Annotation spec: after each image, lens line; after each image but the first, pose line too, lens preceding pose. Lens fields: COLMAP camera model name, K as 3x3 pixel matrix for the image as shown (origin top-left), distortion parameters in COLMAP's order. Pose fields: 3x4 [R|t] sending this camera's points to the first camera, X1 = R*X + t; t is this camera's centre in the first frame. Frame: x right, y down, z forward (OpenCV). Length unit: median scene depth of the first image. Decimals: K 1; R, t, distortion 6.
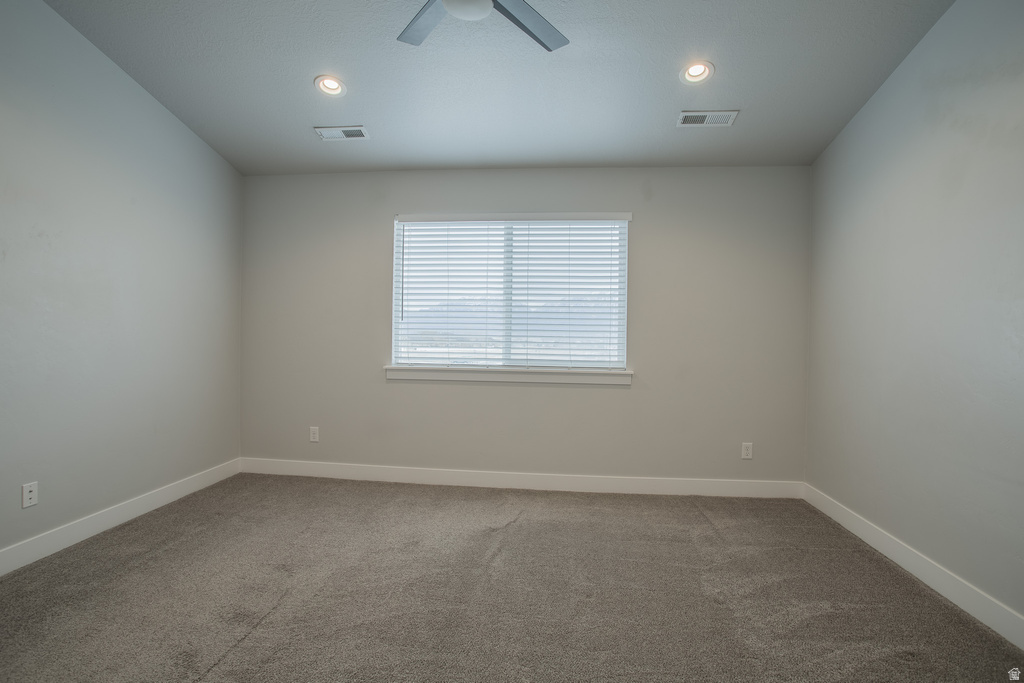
lens RADIAL K [[501.7, 0, 508.8], [0, 501.7, 337.0], [0, 0, 1]] dist [-0.078279, 0.034952]
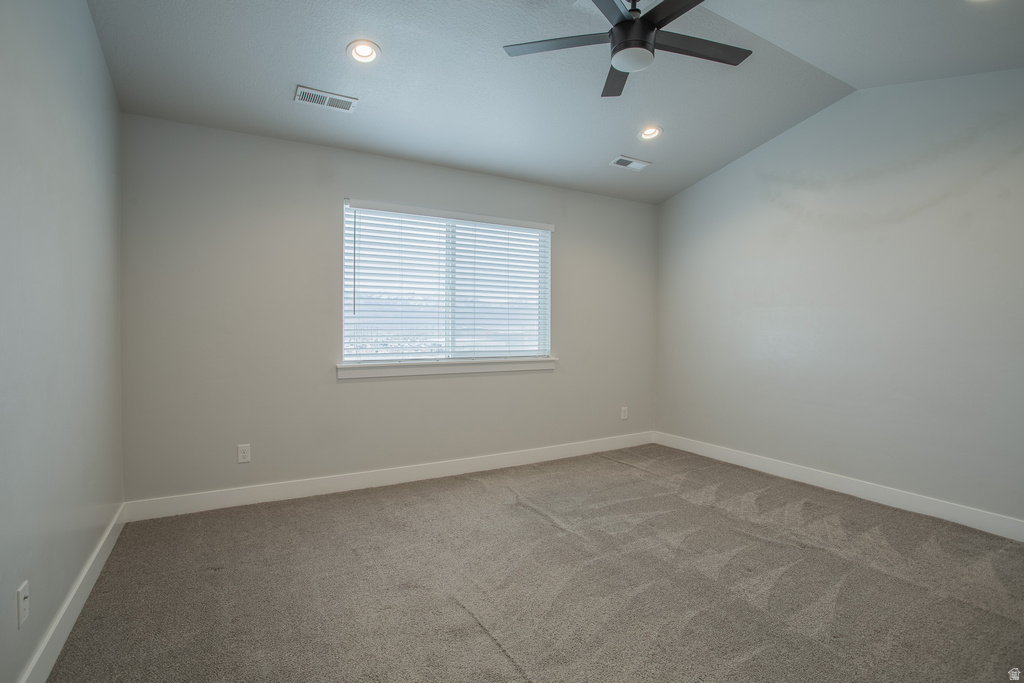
lens RADIAL K [[501.7, 0, 508.8], [0, 501.7, 337.0], [0, 0, 1]] dist [-0.078279, 0.034952]
pose [[0.802932, -0.022380, 0.595651, -0.558560], [0.010363, 0.999668, 0.023591, -0.010959], [-0.595981, -0.012769, 0.802897, 0.097288]]
